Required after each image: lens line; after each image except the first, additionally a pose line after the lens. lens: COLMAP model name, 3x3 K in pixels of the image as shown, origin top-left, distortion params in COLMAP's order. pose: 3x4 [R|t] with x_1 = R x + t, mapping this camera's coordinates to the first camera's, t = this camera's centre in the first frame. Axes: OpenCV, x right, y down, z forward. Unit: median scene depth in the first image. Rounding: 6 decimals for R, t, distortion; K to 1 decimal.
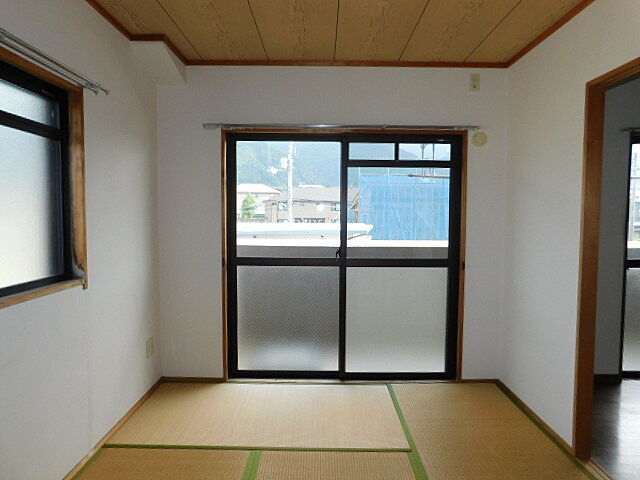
lens RADIAL K [[426.8, 0, 320.2], [0, 426.8, 232.0], [0, 0, 1]] dist [-0.038376, 0.000908]
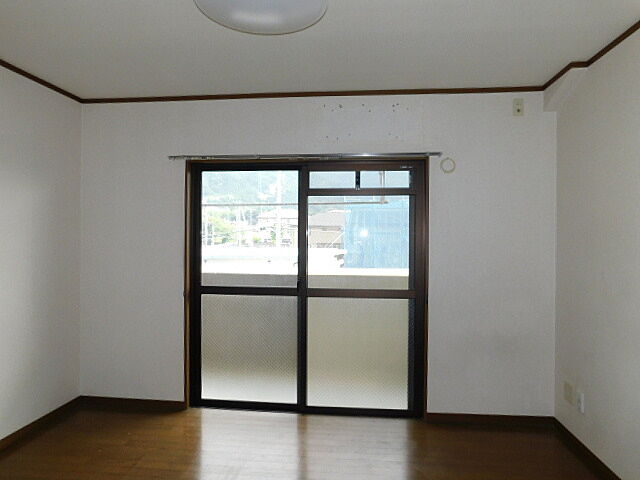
lens RADIAL K [[435.6, 0, 320.0], [0, 435.6, 240.0], [0, 0, 1]] dist [-0.041338, -0.000147]
pose [[0.994882, 0.000304, -0.101046, 0.196319], [-0.005458, 0.998698, -0.050724, 0.001855], [0.100899, 0.051016, 0.993588, 0.000060]]
